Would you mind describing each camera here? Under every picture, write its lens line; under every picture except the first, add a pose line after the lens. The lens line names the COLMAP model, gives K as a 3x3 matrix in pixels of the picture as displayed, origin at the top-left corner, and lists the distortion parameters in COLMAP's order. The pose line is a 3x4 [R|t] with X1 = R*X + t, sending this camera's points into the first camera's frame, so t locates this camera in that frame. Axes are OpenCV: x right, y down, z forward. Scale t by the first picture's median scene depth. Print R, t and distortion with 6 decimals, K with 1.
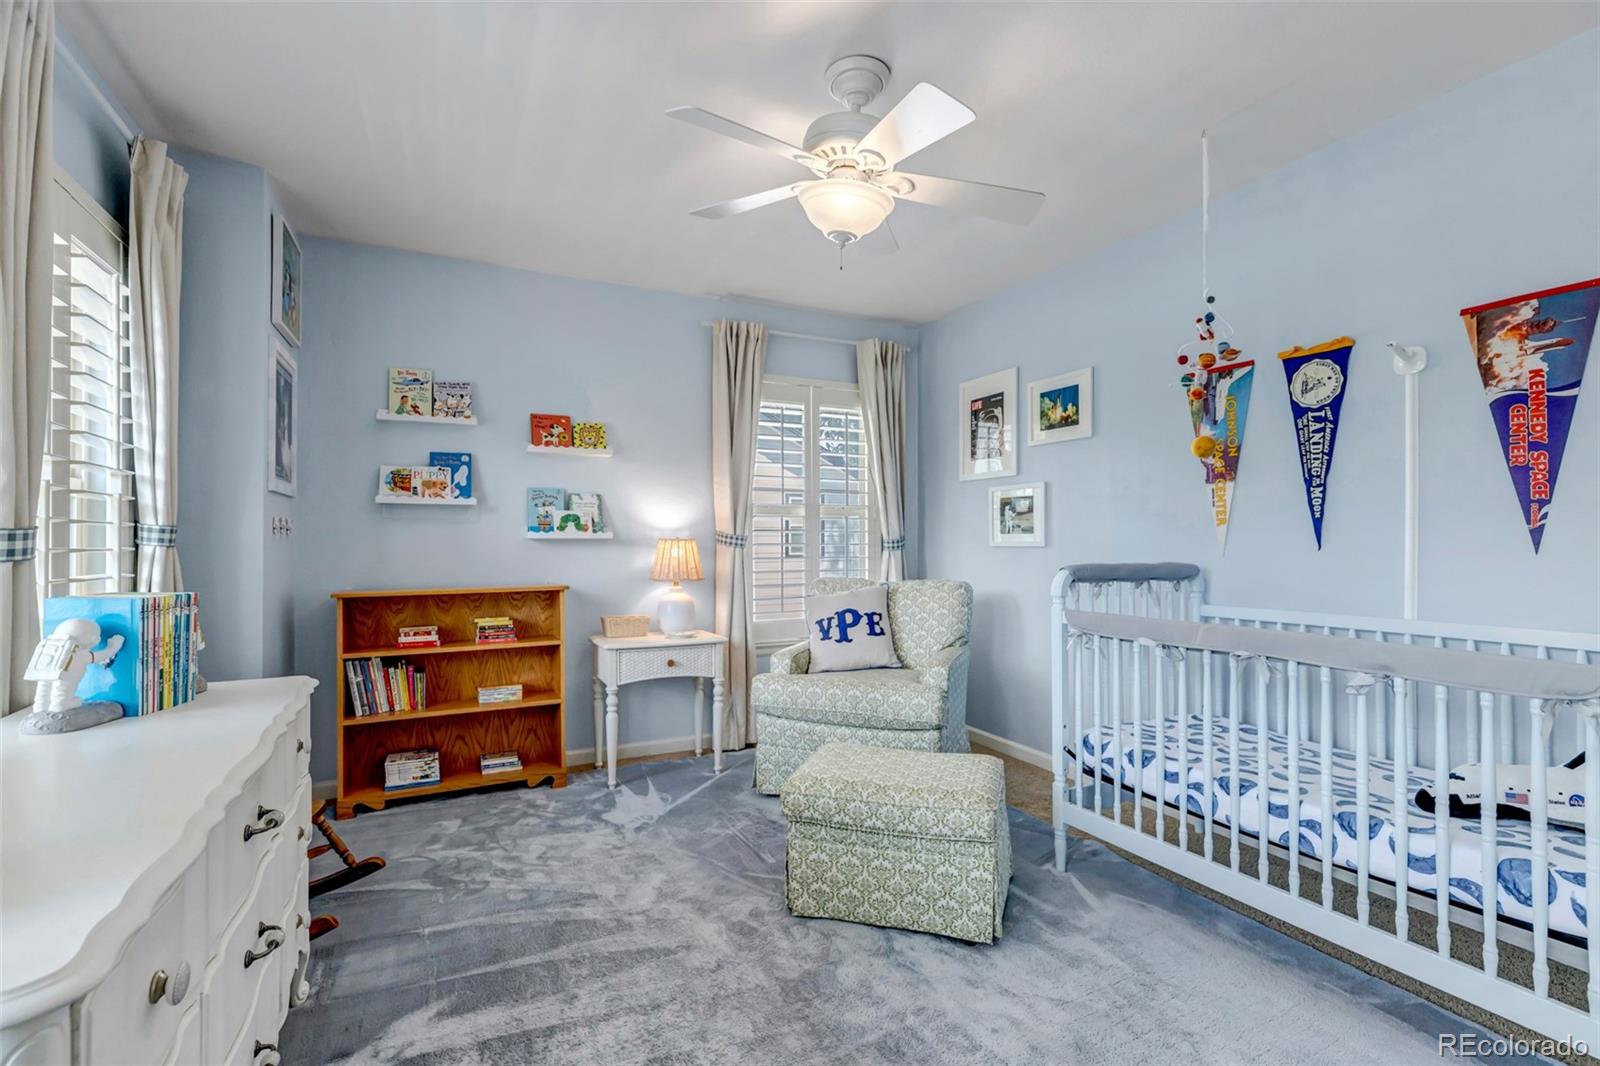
lens RADIAL K [[745.2, 0, 787.4], [0, 745.2, 536.1], [0, 0, 1]] dist [-0.000733, -0.000419]
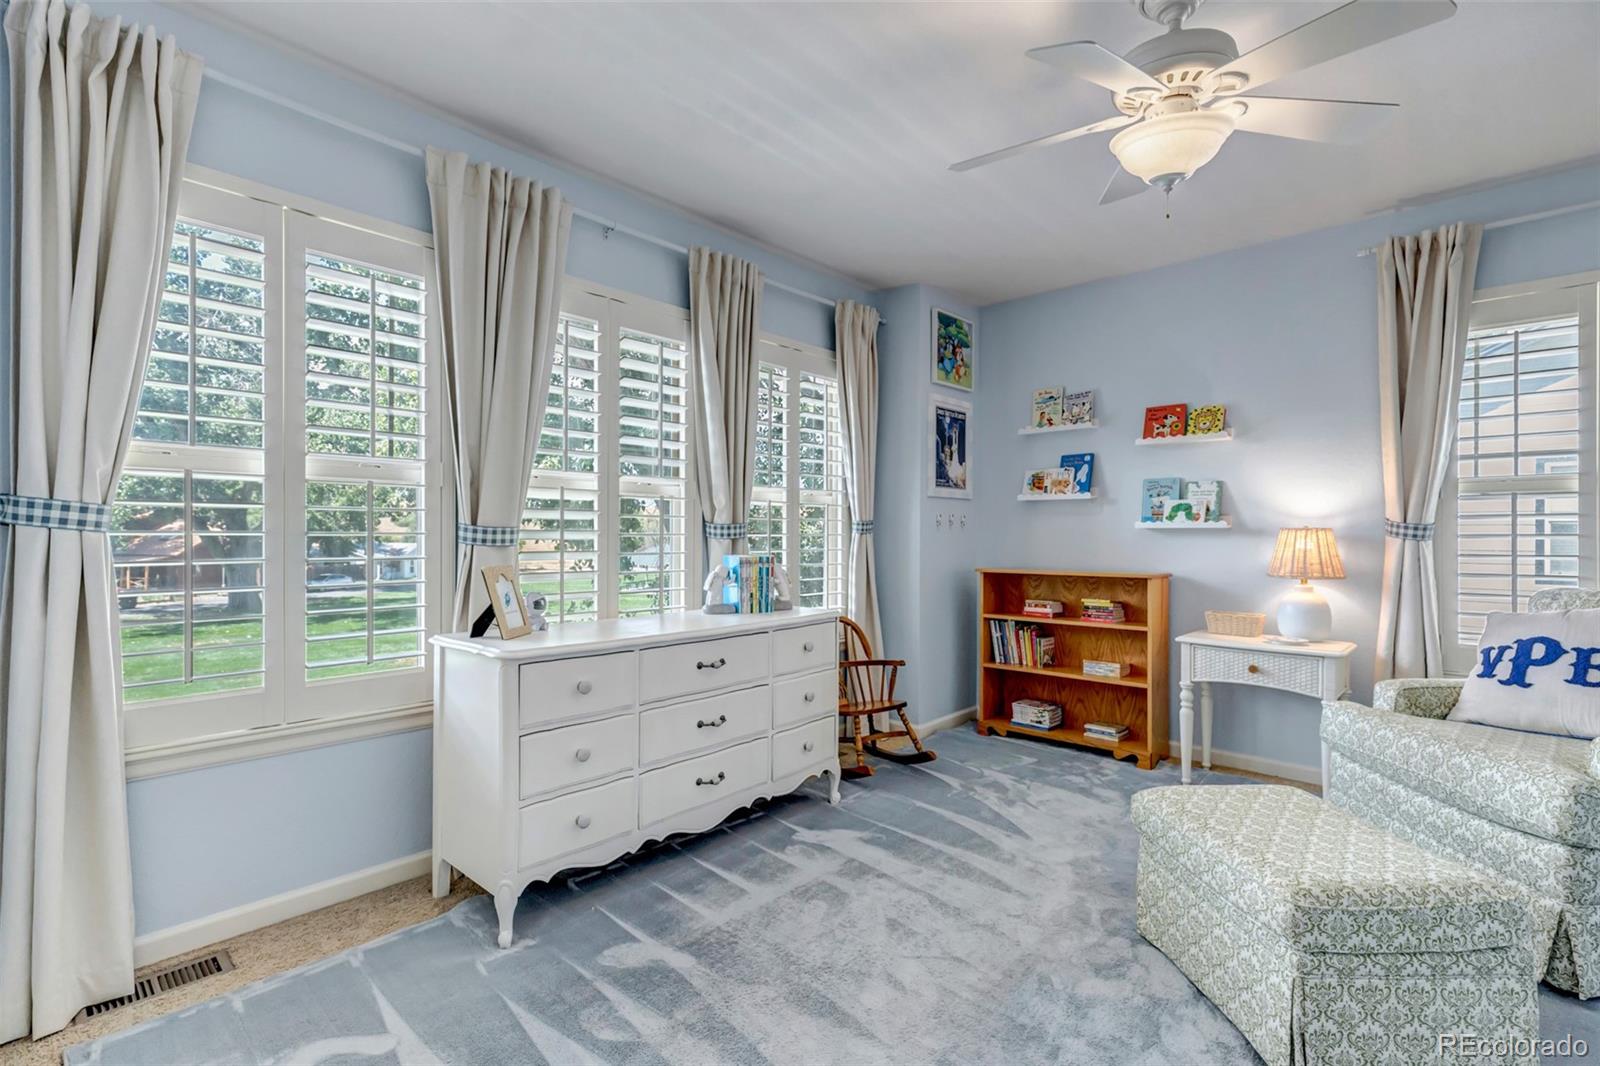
lens RADIAL K [[745.2, 0, 787.4], [0, 745.2, 536.1], [0, 0, 1]] dist [-0.000733, -0.000419]
pose [[0.329908, 0.007308, -0.943985, 0.503770], [0.003598, 0.999953, 0.008999, 0.003405], [0.944006, -0.006366, 0.329866, 0.194273]]
